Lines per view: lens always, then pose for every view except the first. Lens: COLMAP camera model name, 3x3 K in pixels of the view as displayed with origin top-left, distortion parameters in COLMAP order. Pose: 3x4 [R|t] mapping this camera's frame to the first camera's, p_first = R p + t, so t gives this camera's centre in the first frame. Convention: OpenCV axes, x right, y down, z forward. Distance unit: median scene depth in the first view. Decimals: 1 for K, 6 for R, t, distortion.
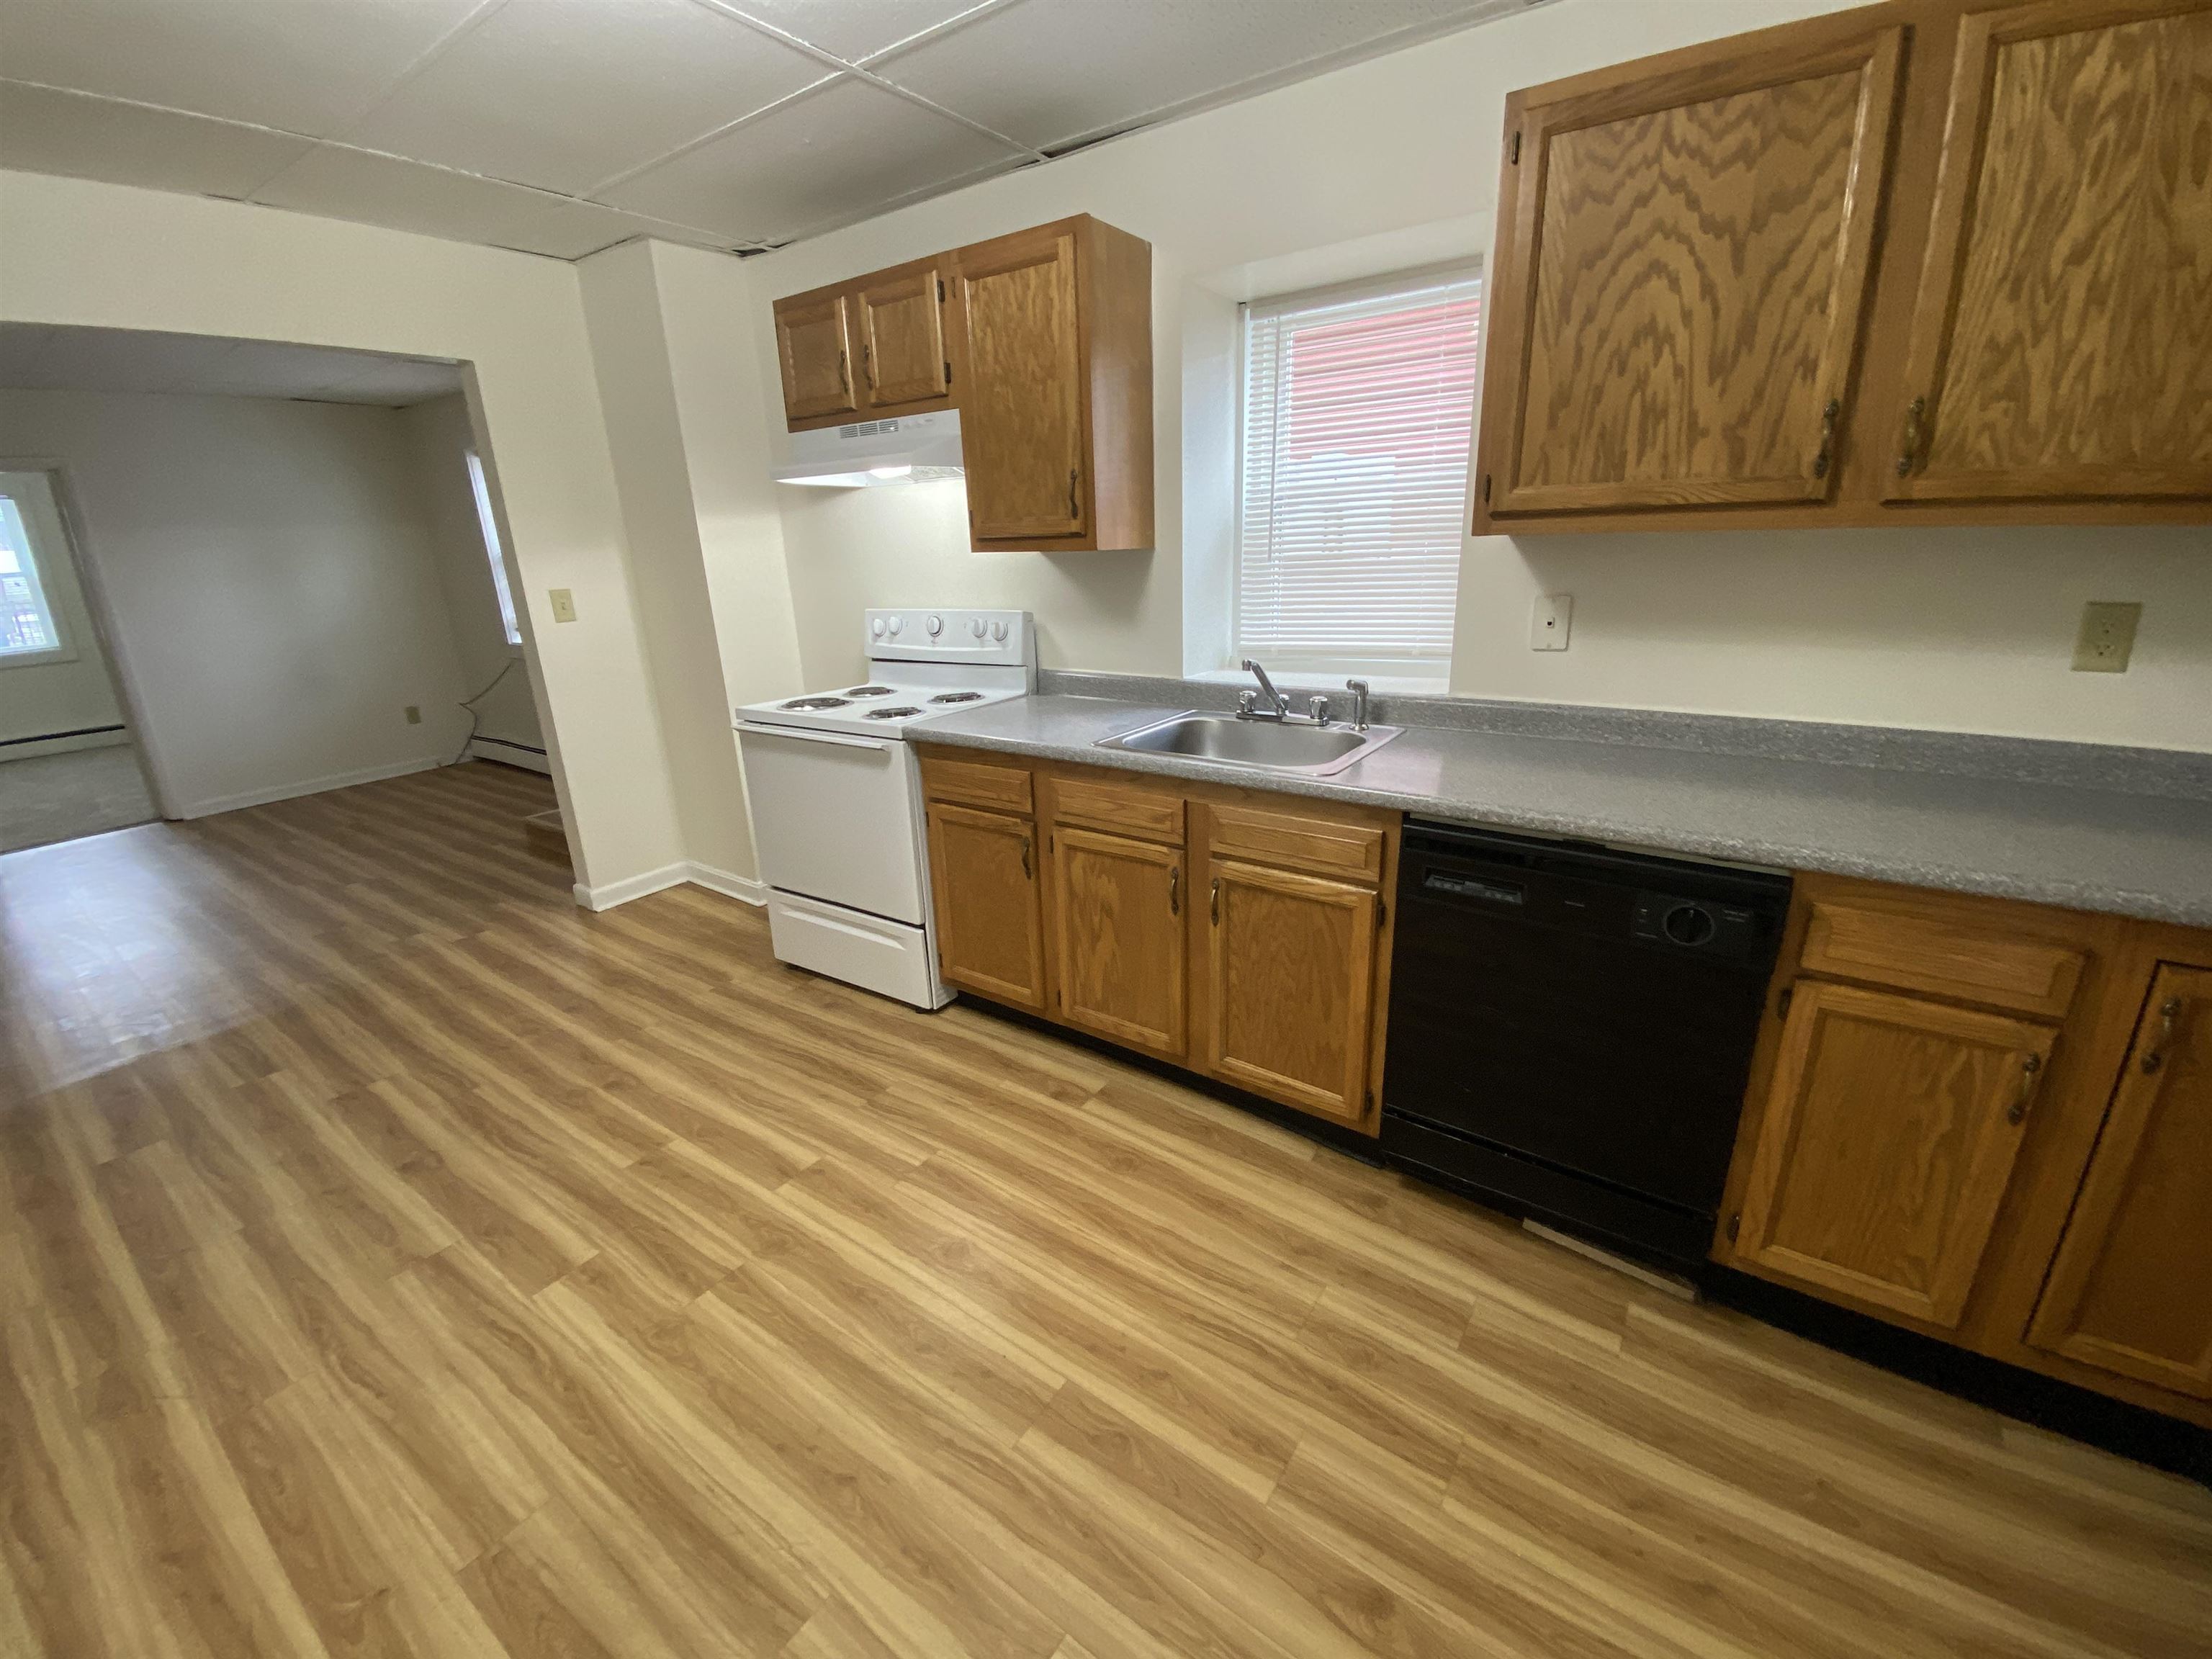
lens RADIAL K [[893.0, 0, 1101.4], [0, 893.0, 823.1], [0, 0, 1]] dist [0.023032, -0.021511]
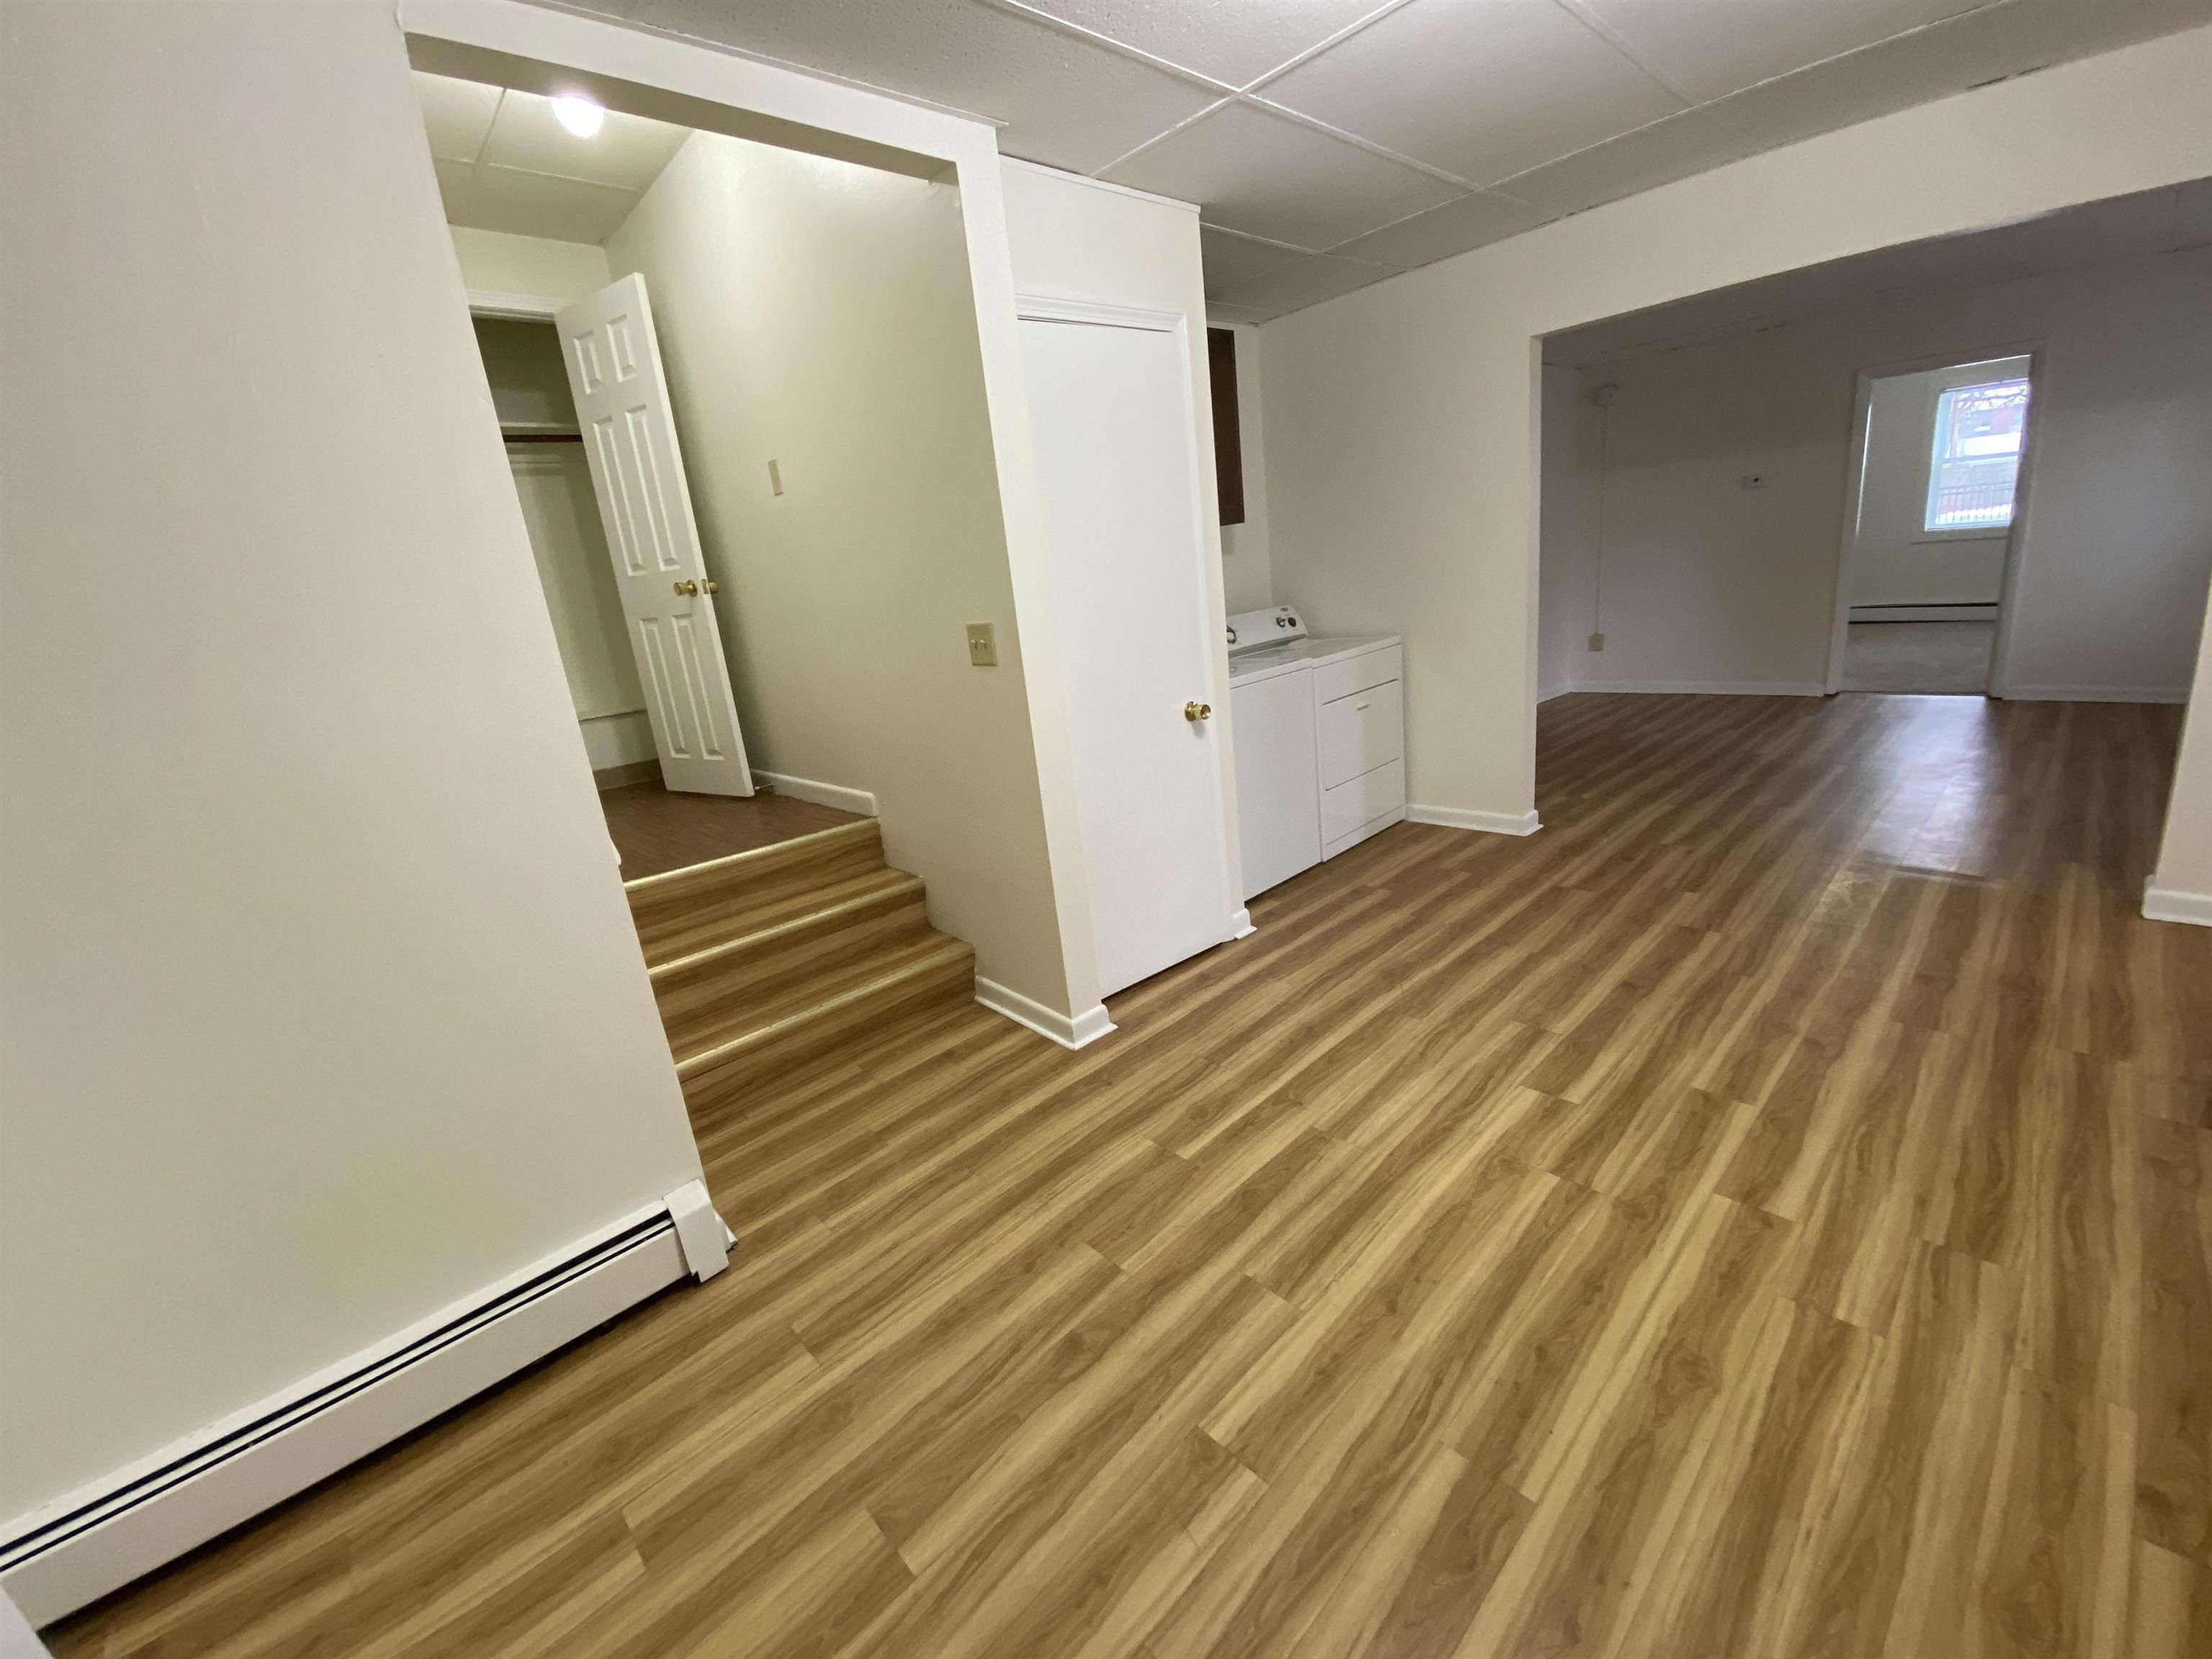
lens RADIAL K [[903.9, 0, 1100.3], [0, 903.9, 812.6], [0, 0, 1]] dist [0.012168, -0.017092]
pose [[-0.202471, 0.310400, -0.928793, 0.464594], [-0.184956, 0.919247, 0.347529, -0.134198], [0.961663, 0.242151, -0.128711, 0.427182]]
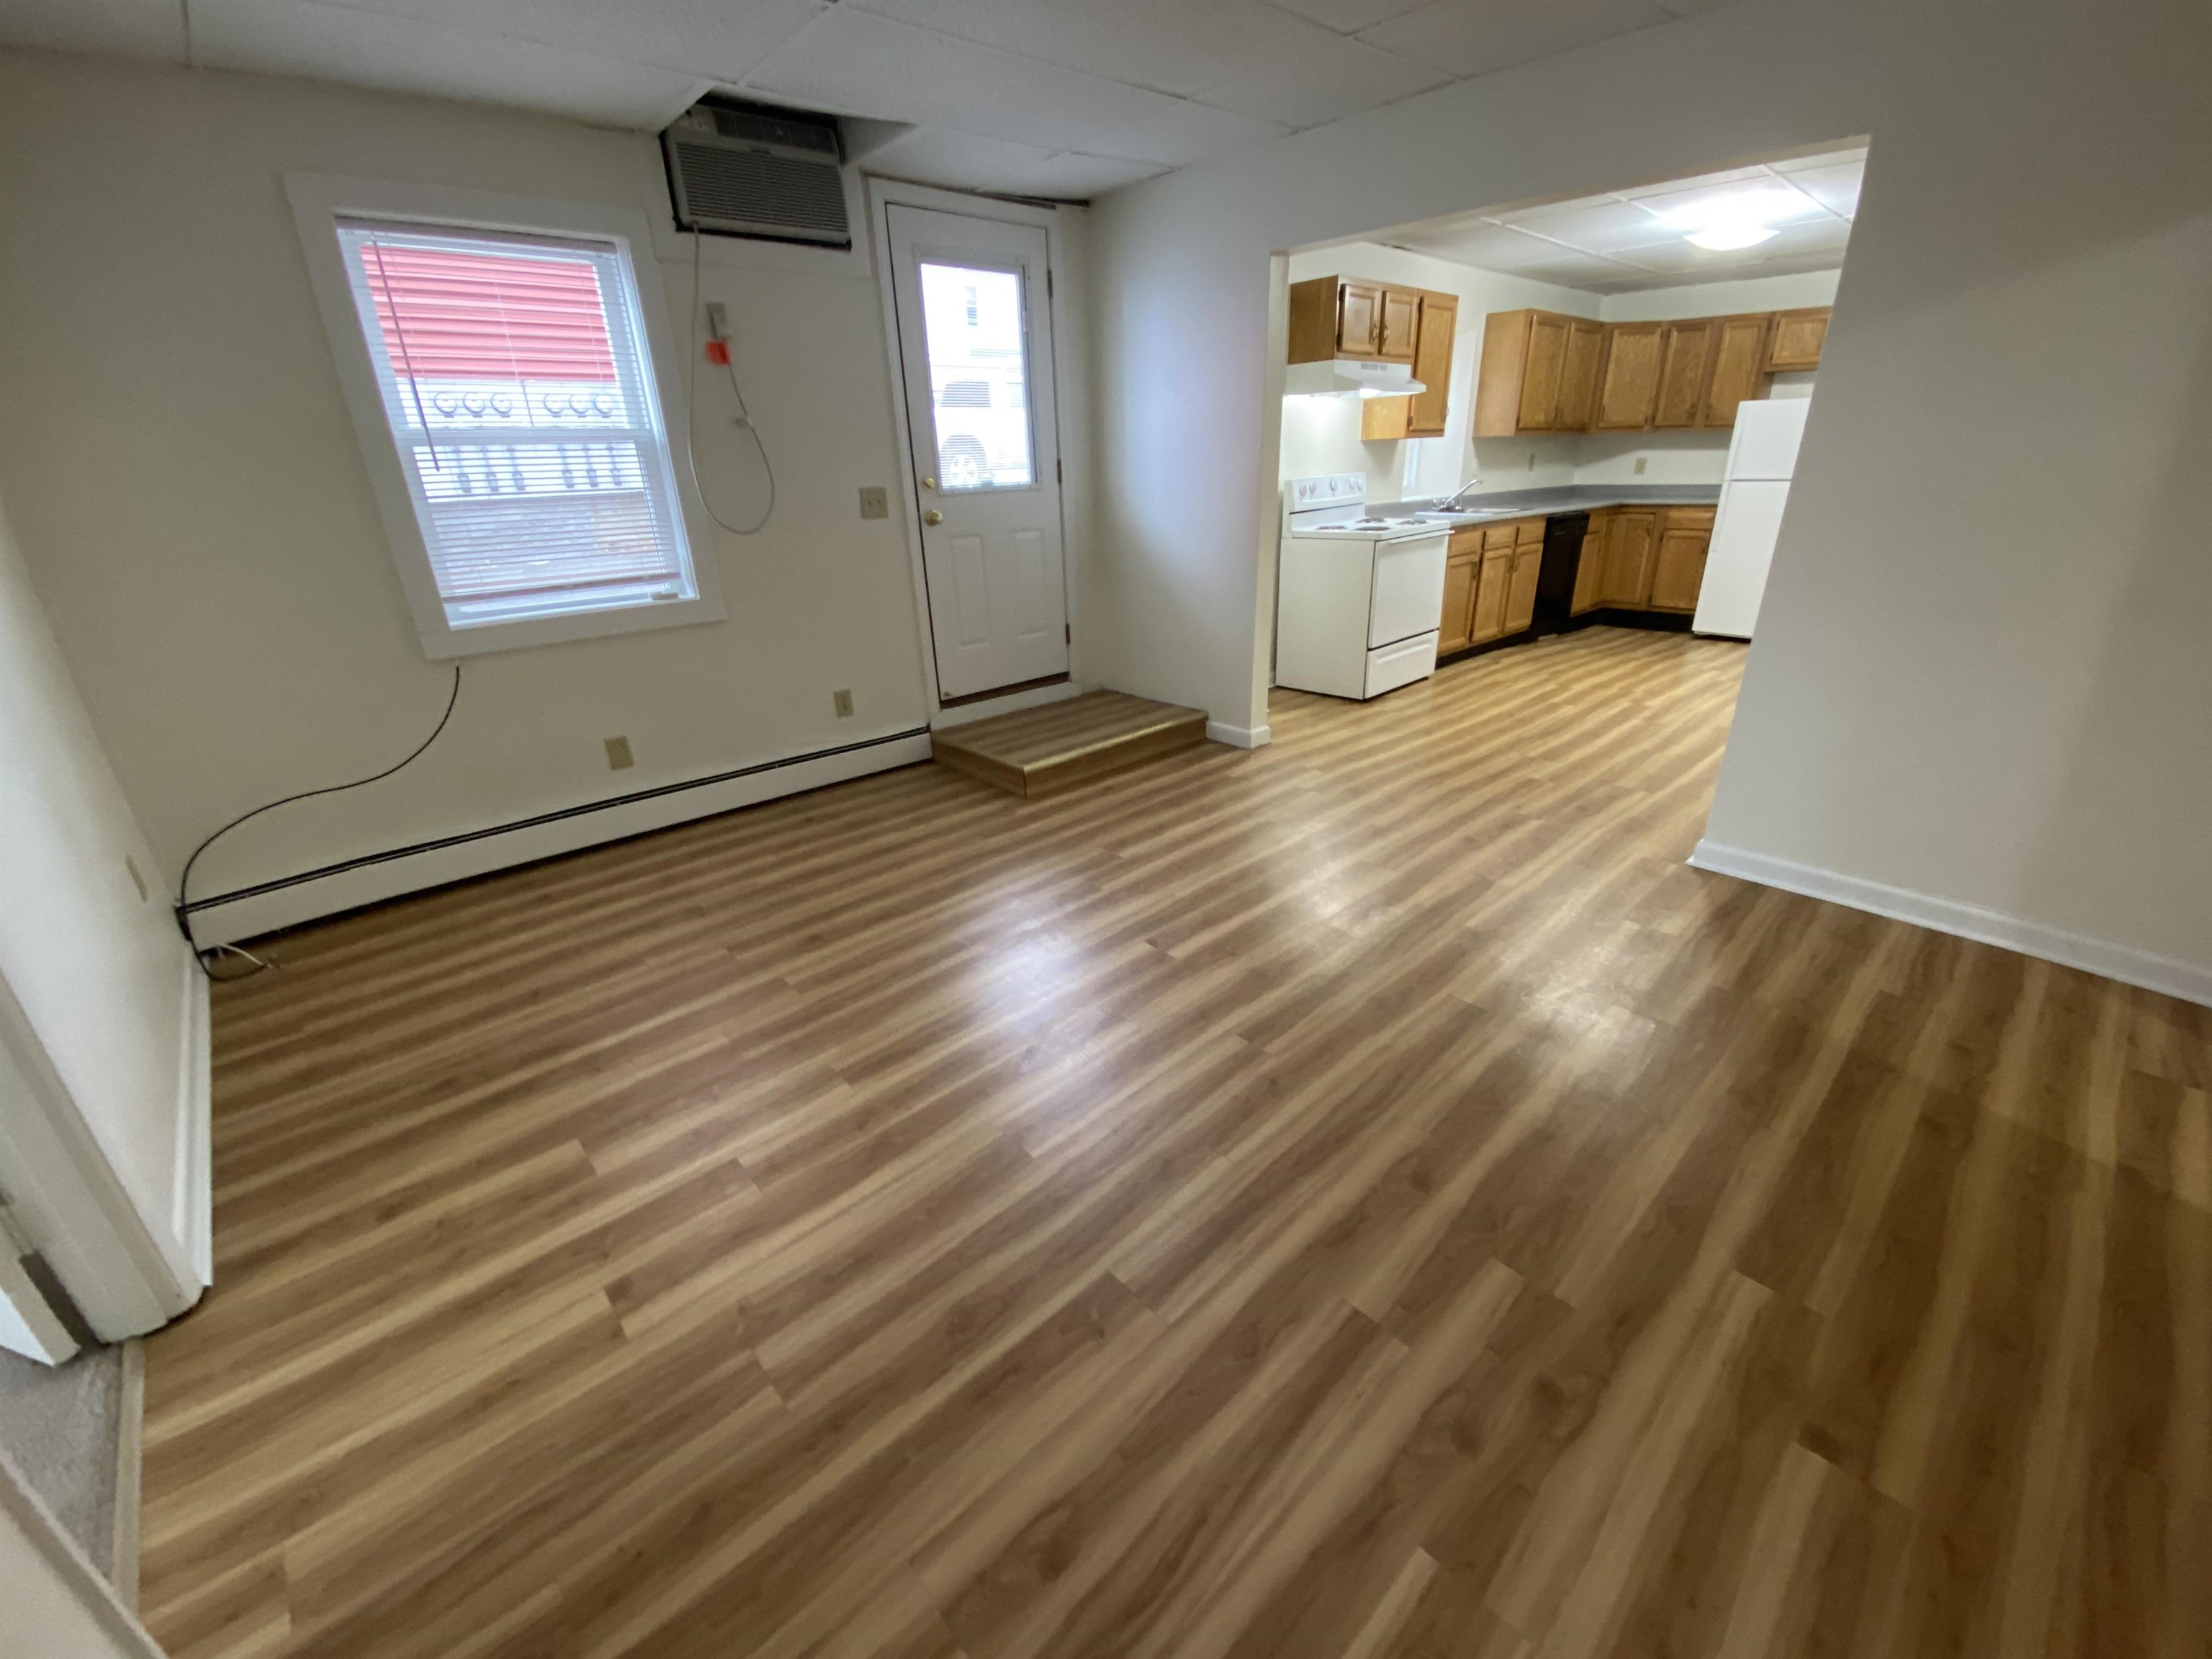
lens RADIAL K [[887.8, 0, 1112.8], [0, 887.8, 821.8], [0, 0, 1]] dist [0.023970, -0.020287]
pose [[0.211690, -0.344742, 0.914516, -3.013728], [0.316643, 0.909444, 0.269534, -0.334544], [-0.924621, 0.232517, 0.301681, 1.501319]]
